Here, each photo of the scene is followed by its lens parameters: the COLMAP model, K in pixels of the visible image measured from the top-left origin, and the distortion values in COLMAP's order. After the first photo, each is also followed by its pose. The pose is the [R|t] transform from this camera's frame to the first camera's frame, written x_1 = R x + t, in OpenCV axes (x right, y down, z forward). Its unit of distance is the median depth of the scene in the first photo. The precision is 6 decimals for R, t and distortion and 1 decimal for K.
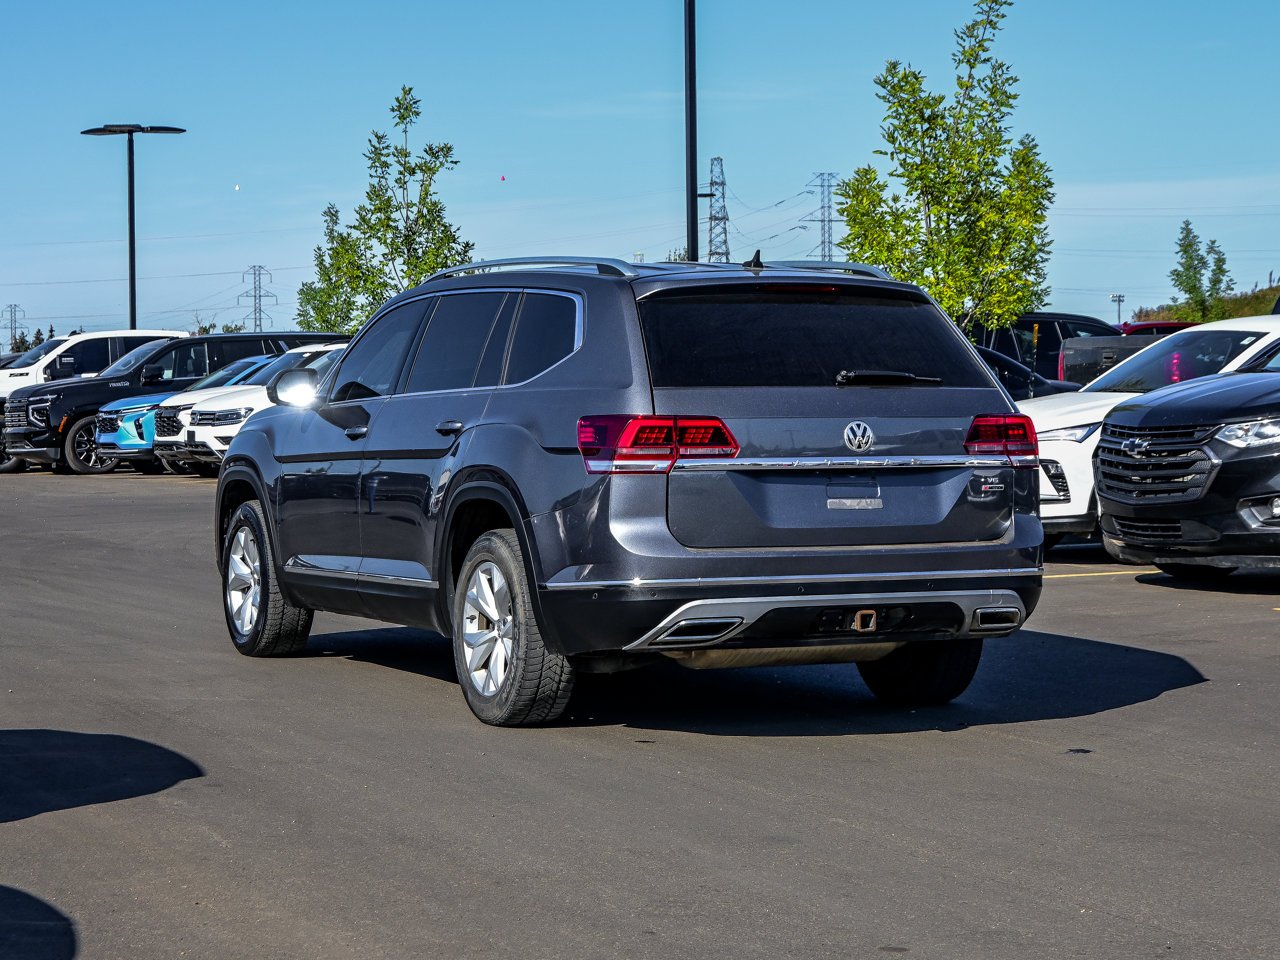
lens RADIAL K [[3128.2, 0, 590.9], [0, 3128.2, 481.9], [0, 0, 1]] dist [-0.110781, 0.666052]
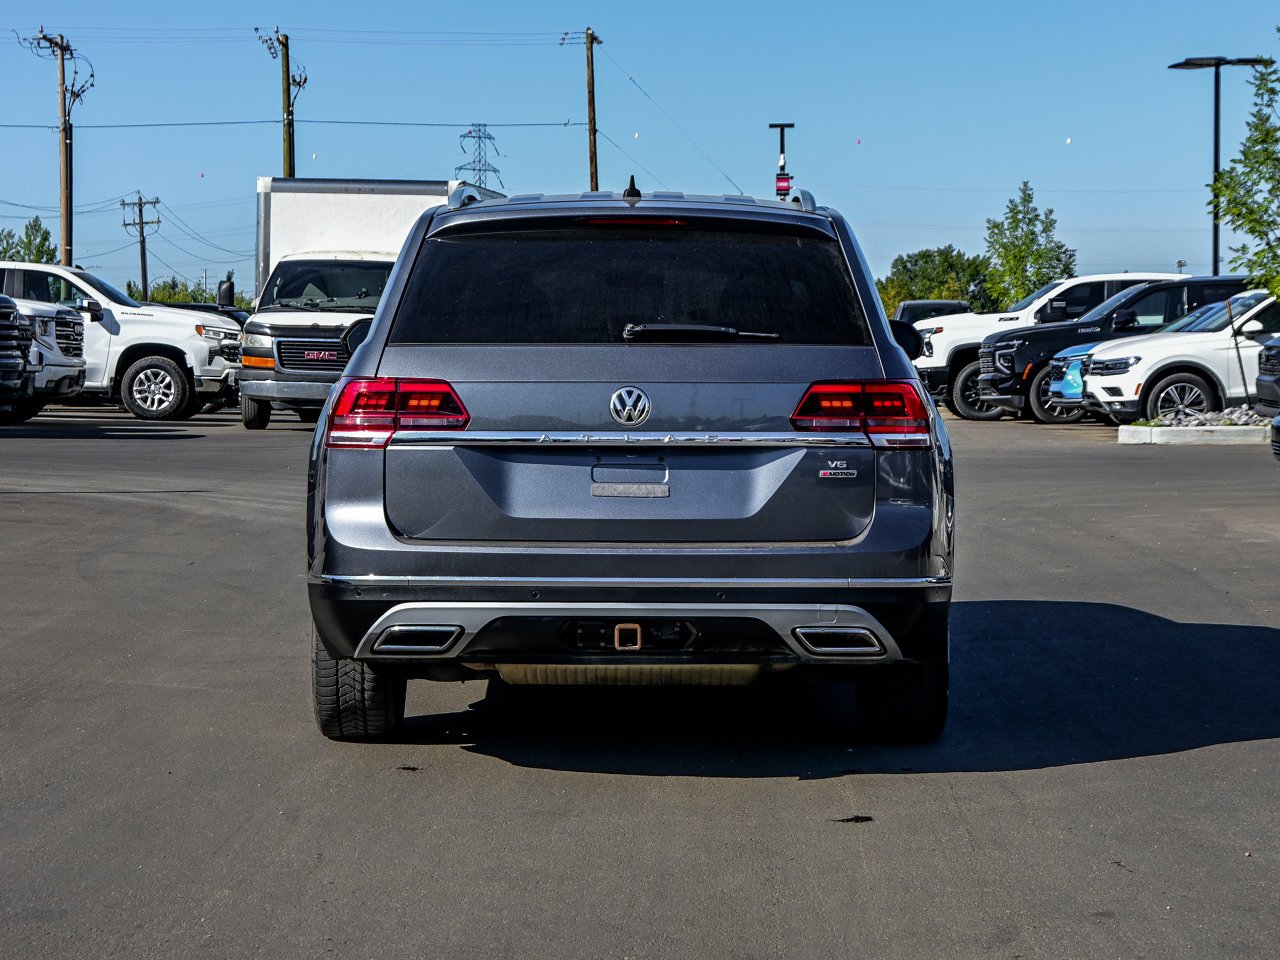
lens RADIAL K [[3128.2, 0, 590.9], [0, 3128.2, 481.9], [0, 0, 1]] dist [-0.110781, 0.666052]
pose [[0.907049, 0.027329, -0.420137, 0.139413], [-0.019626, 0.999551, 0.022646, -0.004433], [0.420567, -0.012296, 0.907178, 0.090747]]
